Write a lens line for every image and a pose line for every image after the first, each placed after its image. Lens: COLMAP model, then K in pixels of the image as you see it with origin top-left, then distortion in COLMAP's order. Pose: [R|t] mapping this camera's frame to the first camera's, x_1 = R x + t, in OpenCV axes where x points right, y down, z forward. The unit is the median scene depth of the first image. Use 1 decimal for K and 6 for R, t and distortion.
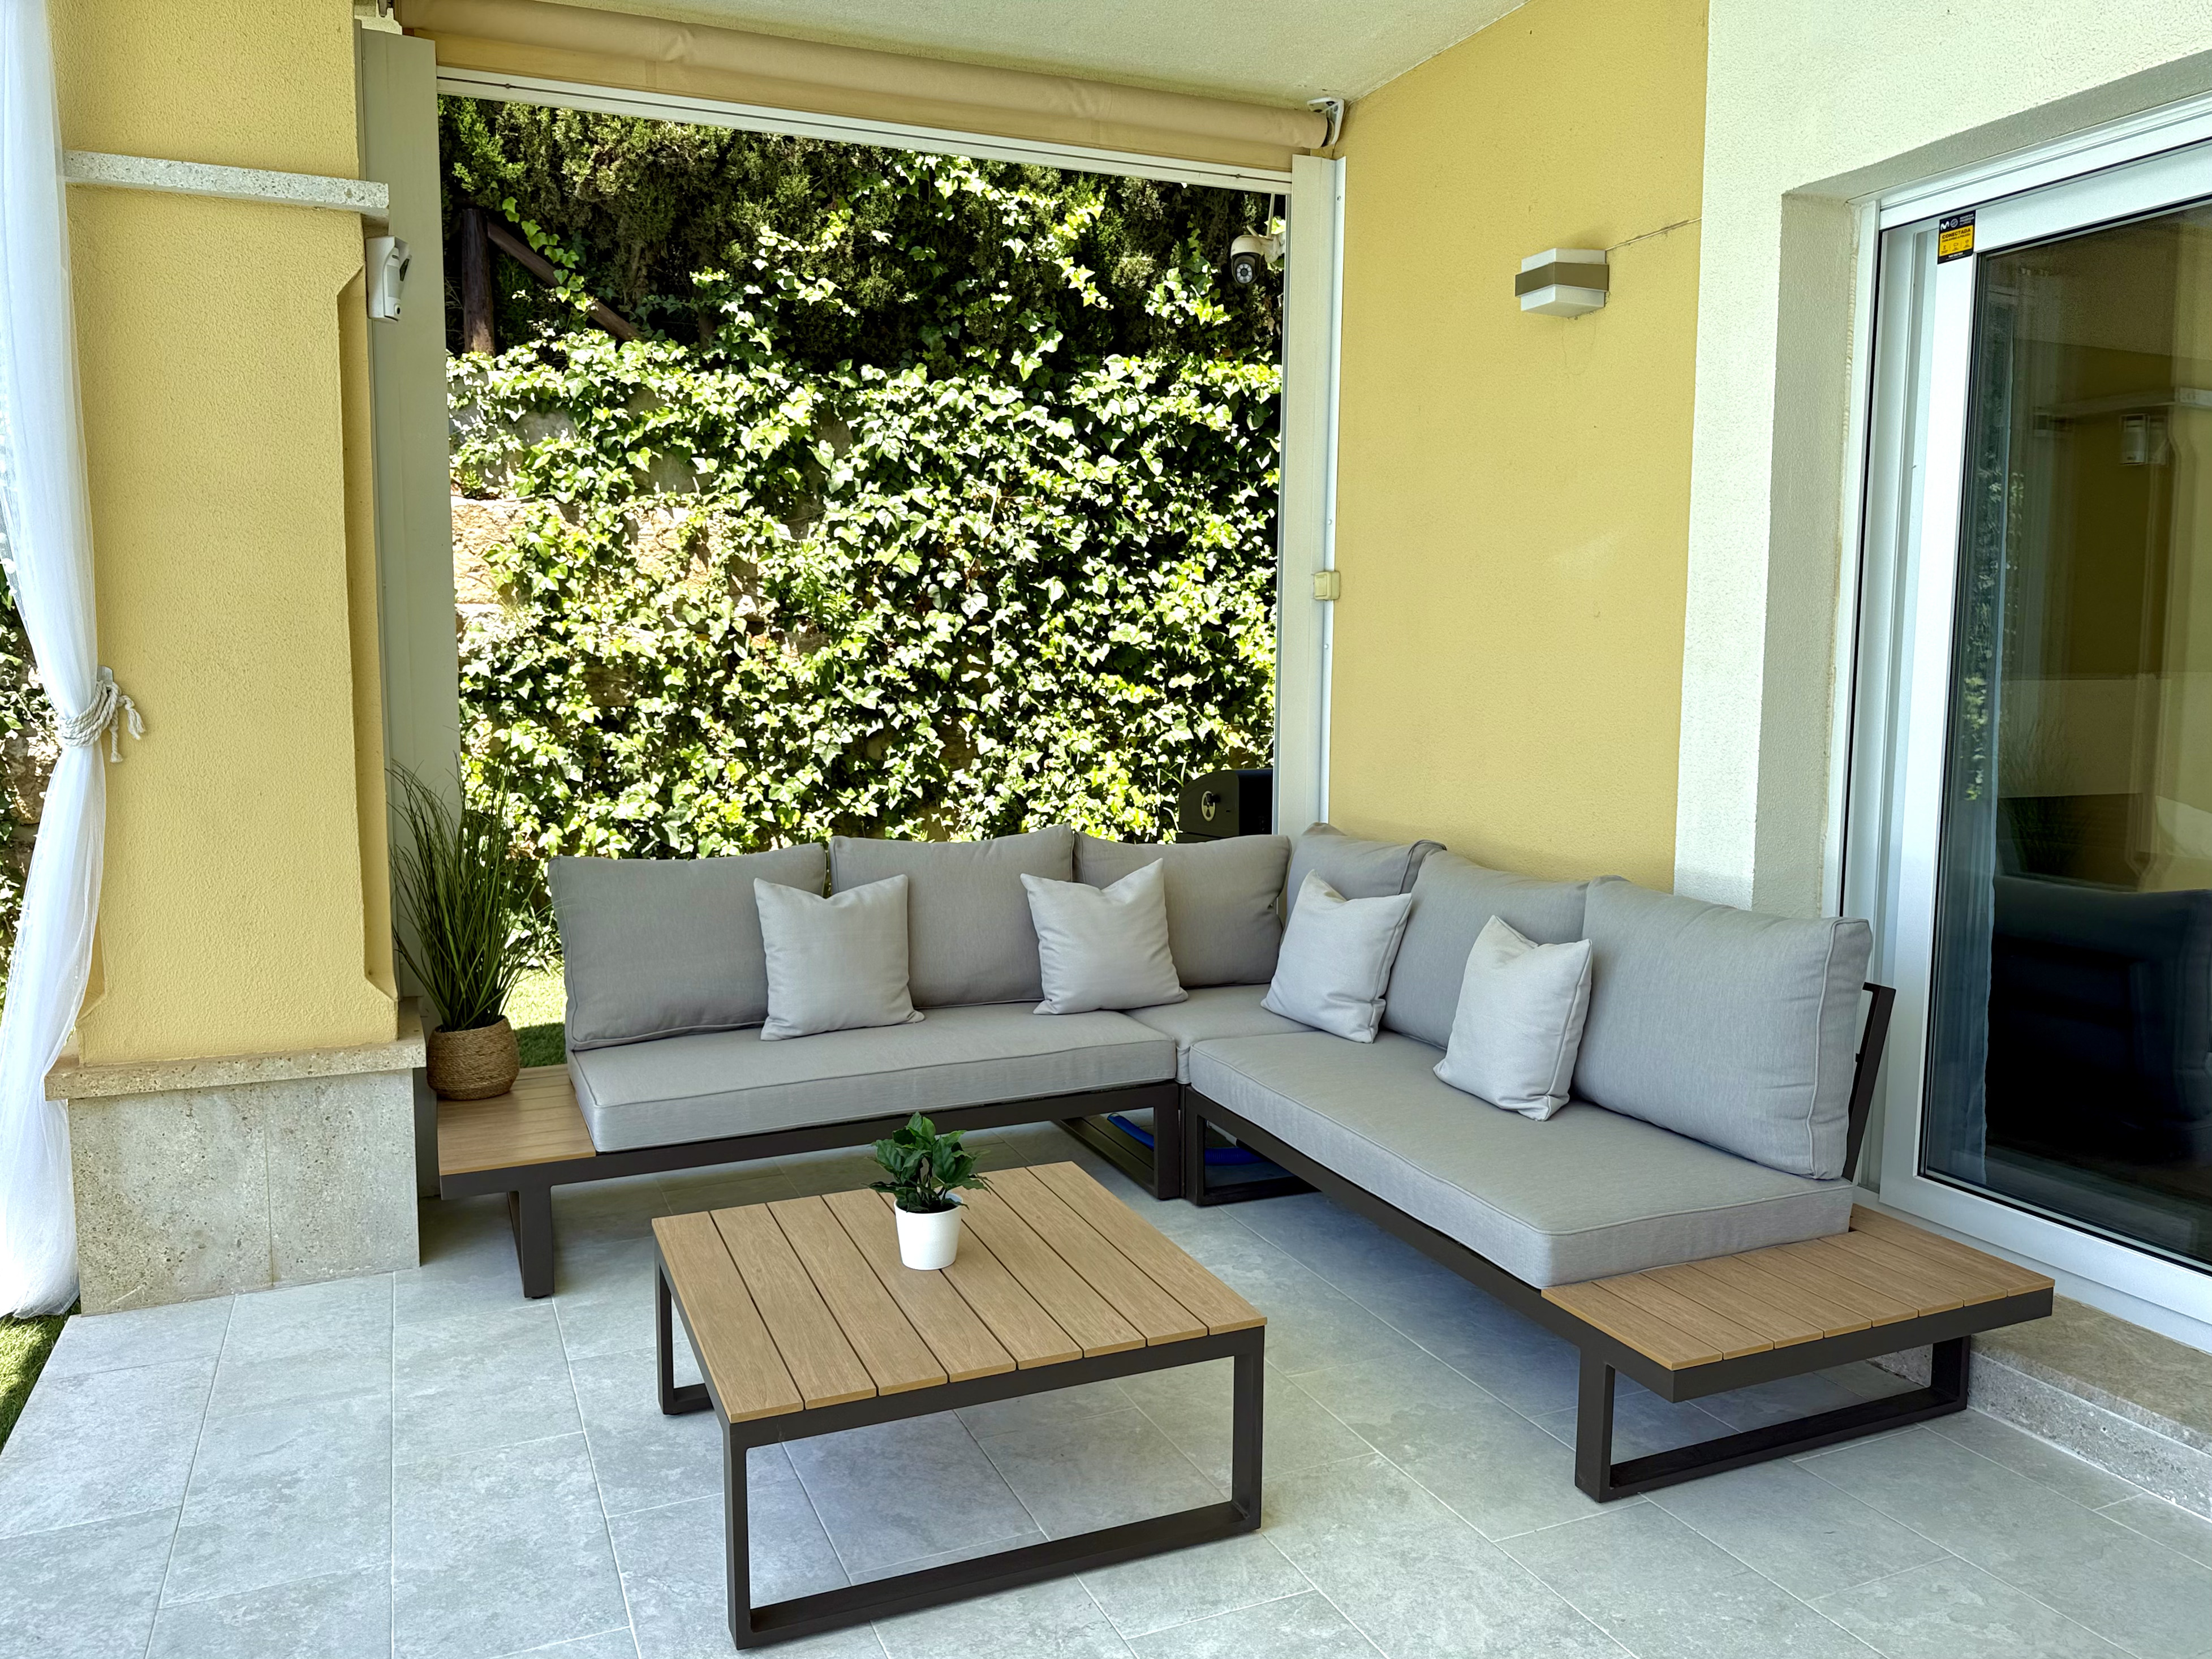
lens RADIAL K [[1600.8, 0, 1106.0], [0, 1600.8, 829.5], [0, 0, 1]] dist [0.195111, -0.401172]
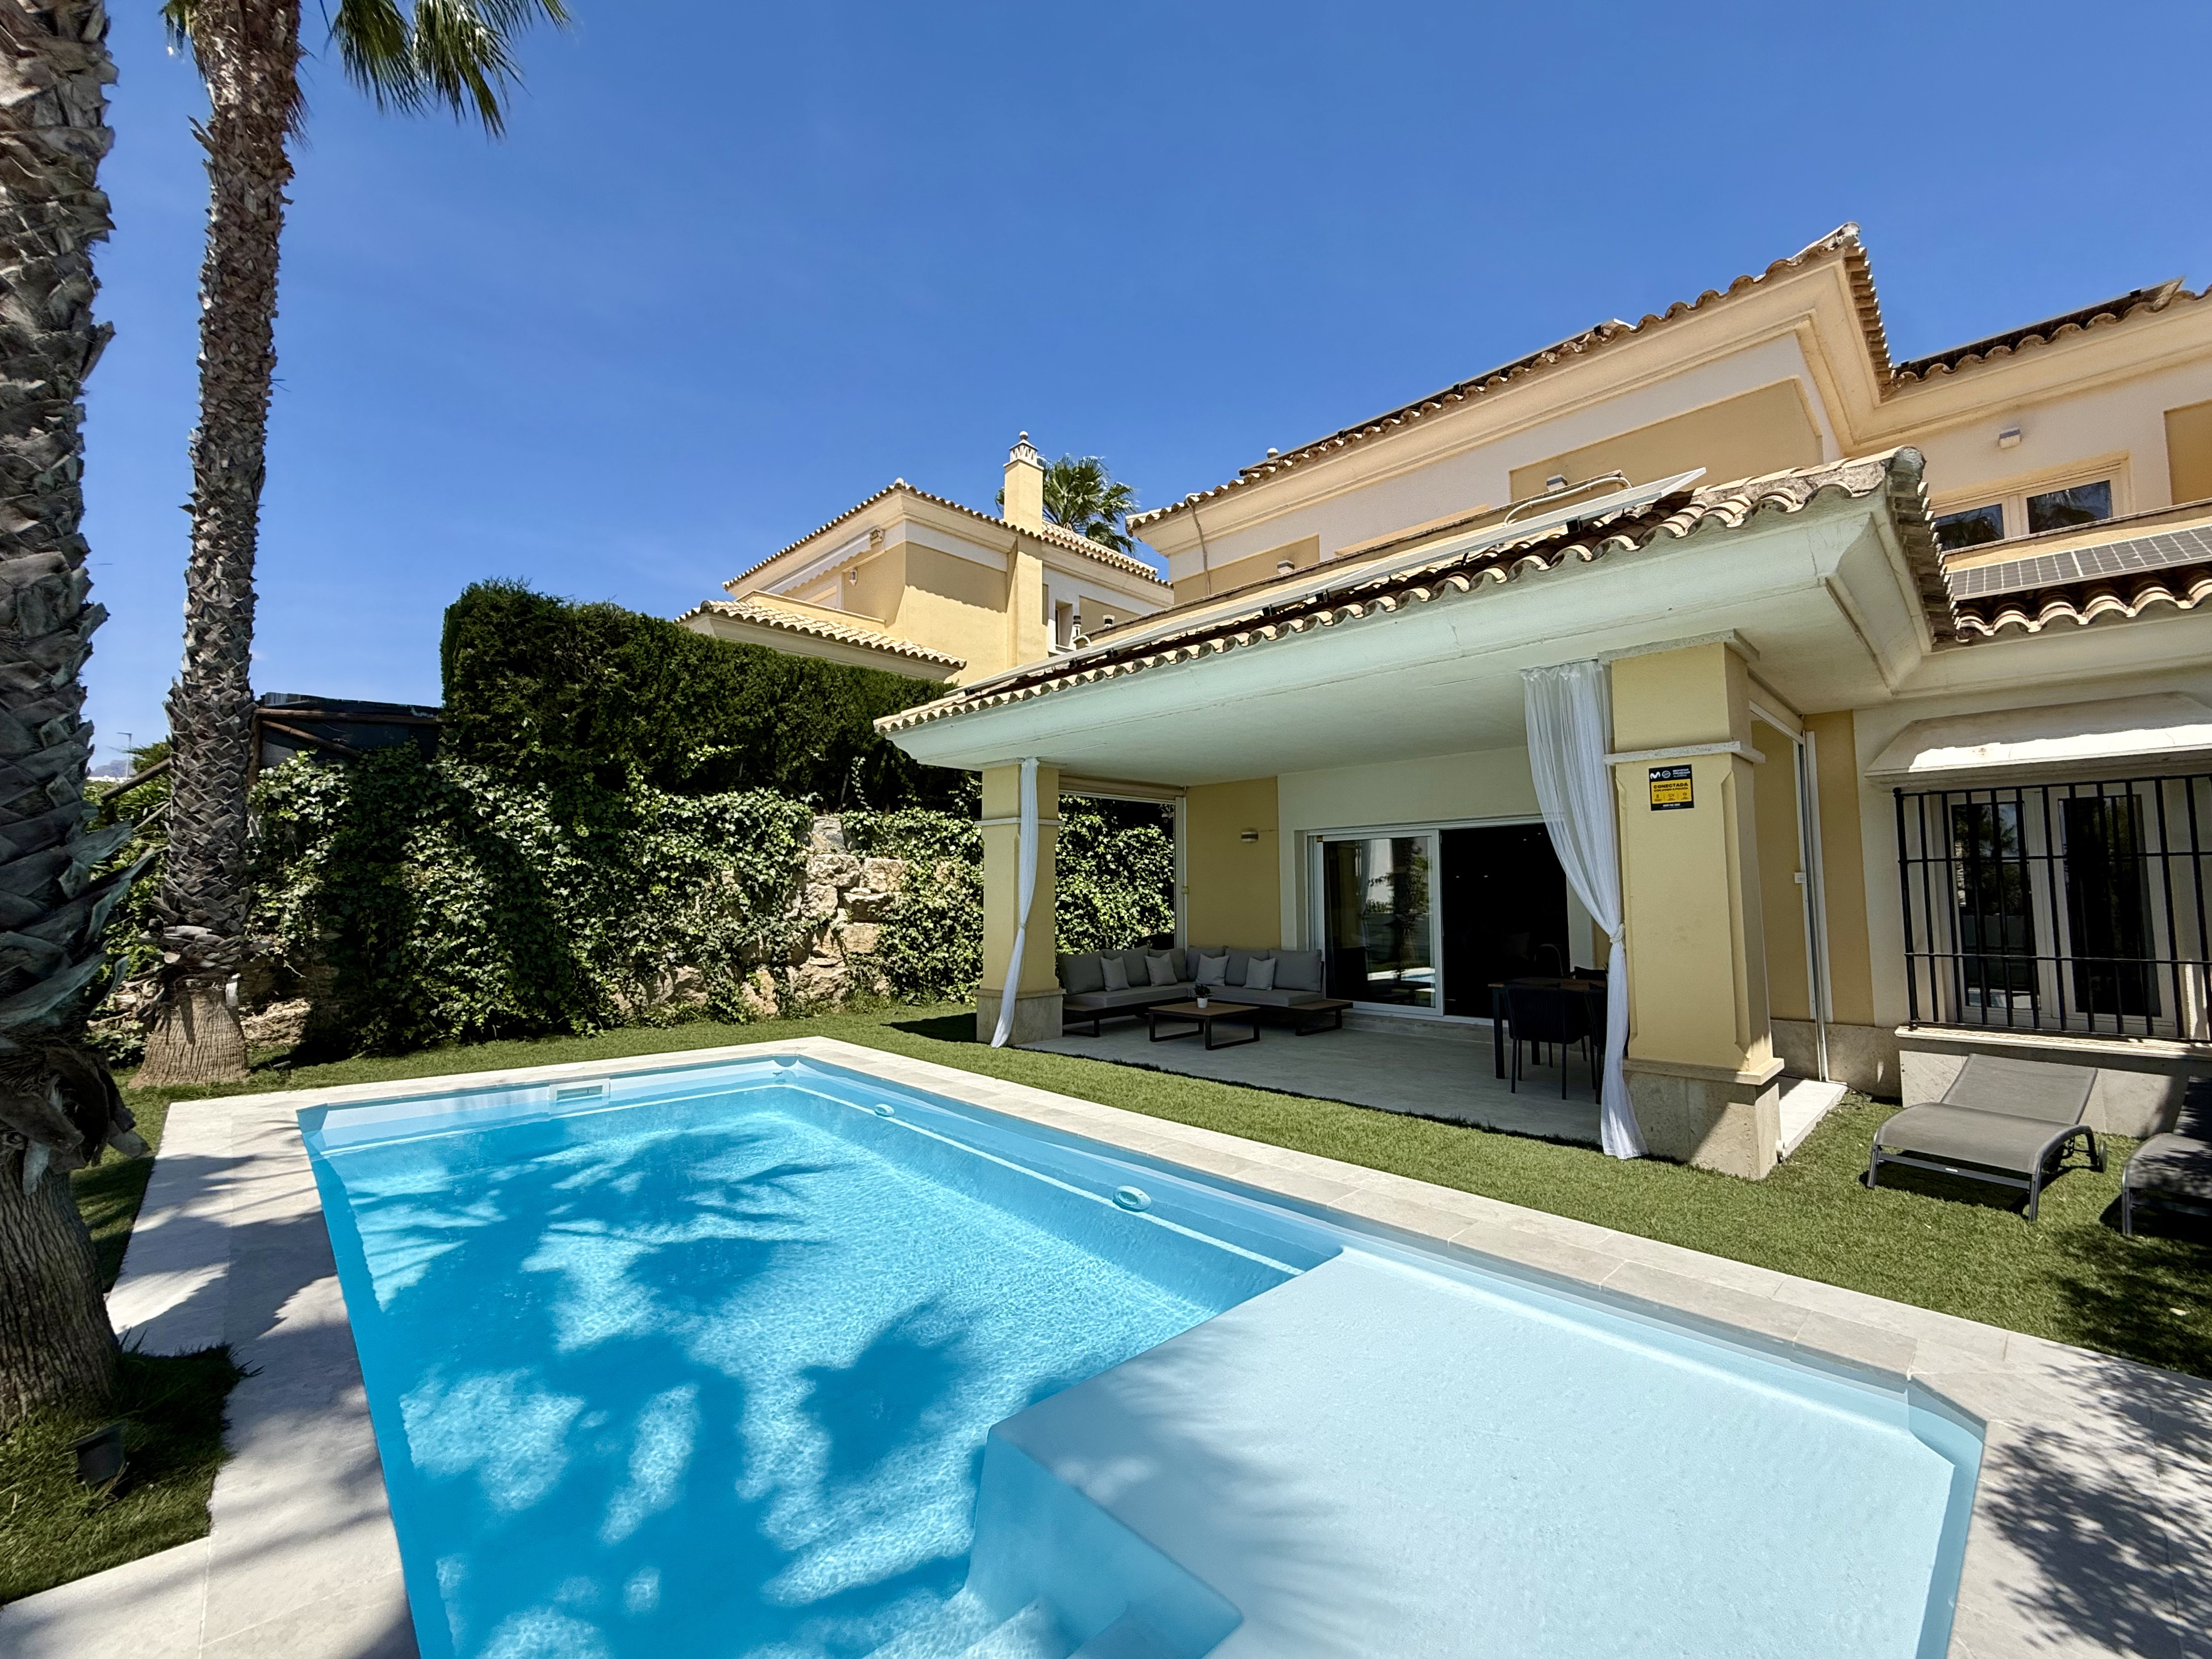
lens RADIAL K [[903.3, 0, 1099.3], [0, 903.3, 825.5], [0, 0, 1]] dist [-0.012709, -0.000132]
pose [[0.930588, 0.021628, 0.365430, -0.625153], [0.045852, 0.983505, -0.174972, 0.058977], [-0.363186, 0.179582, 0.914246, -0.747739]]
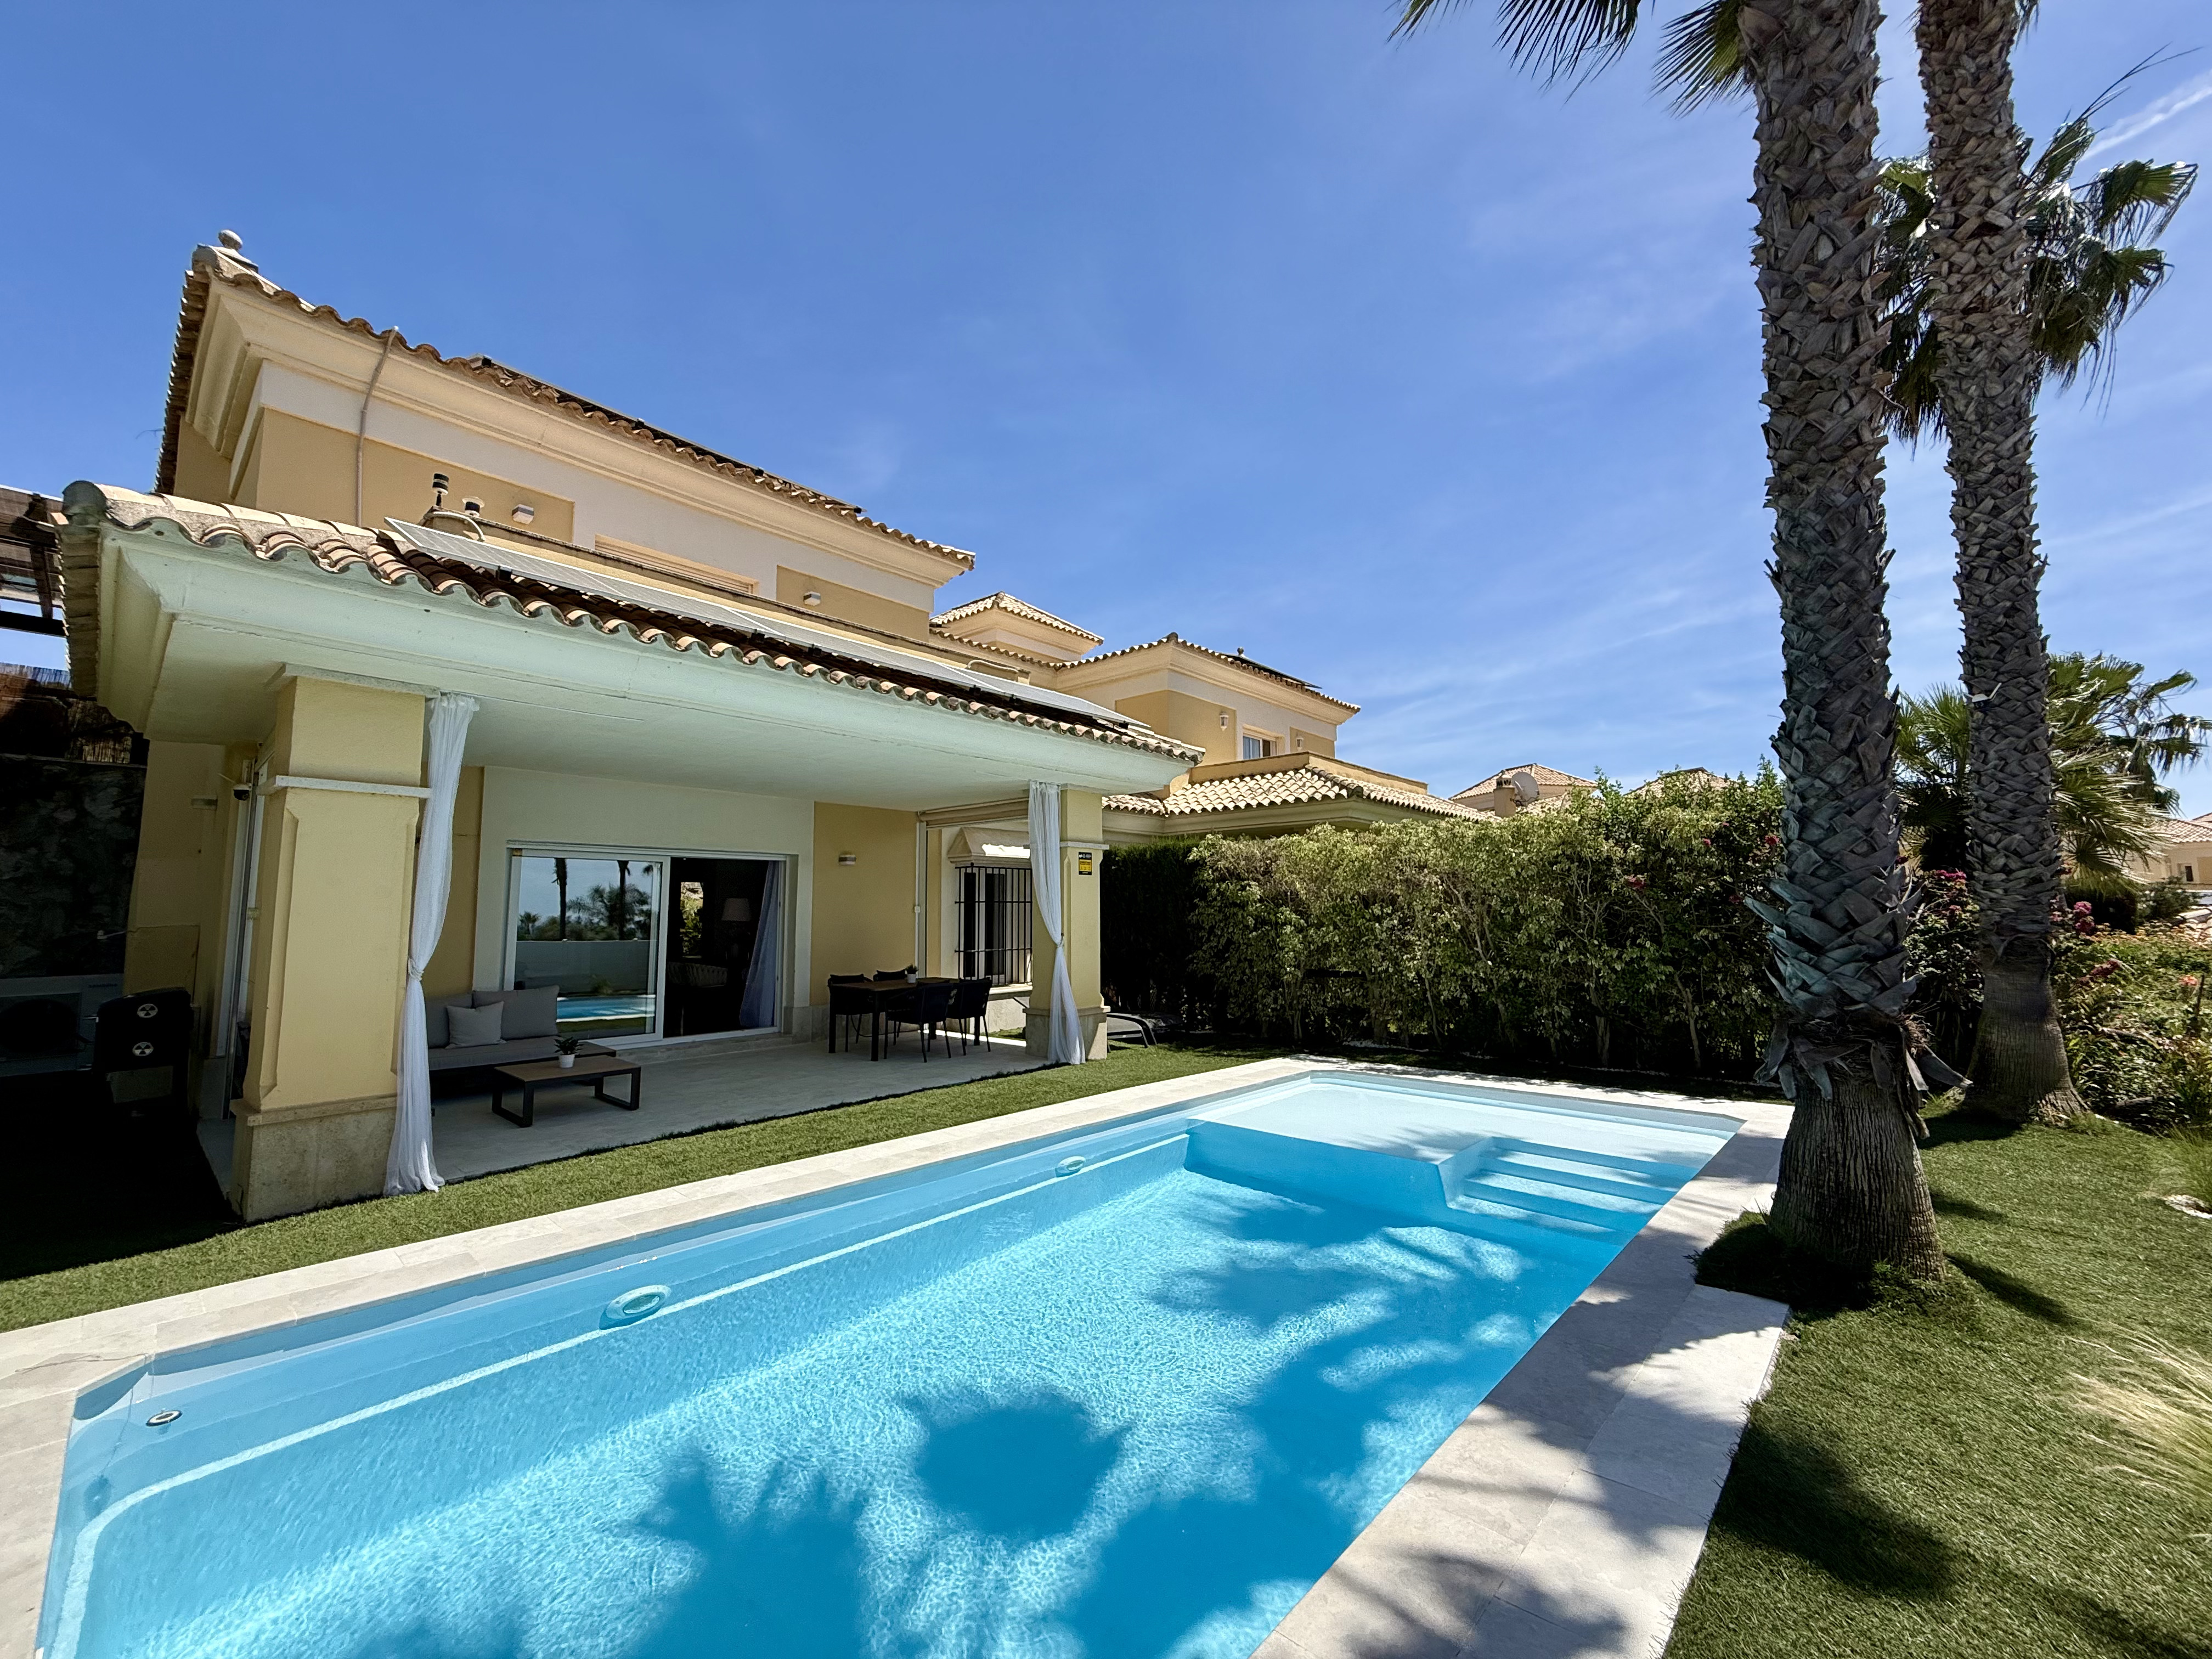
lens RADIAL K [[885.8, 0, 1096.0], [0, 885.8, 829.7], [0, 0, 1]] dist [0.001026, -0.000072]
pose [[-0.425521, 0.085777, 0.900874, -1.138042], [0.098194, 0.993996, -0.048262, -0.053455], [-0.899605, 0.067924, -0.431389, 0.243620]]
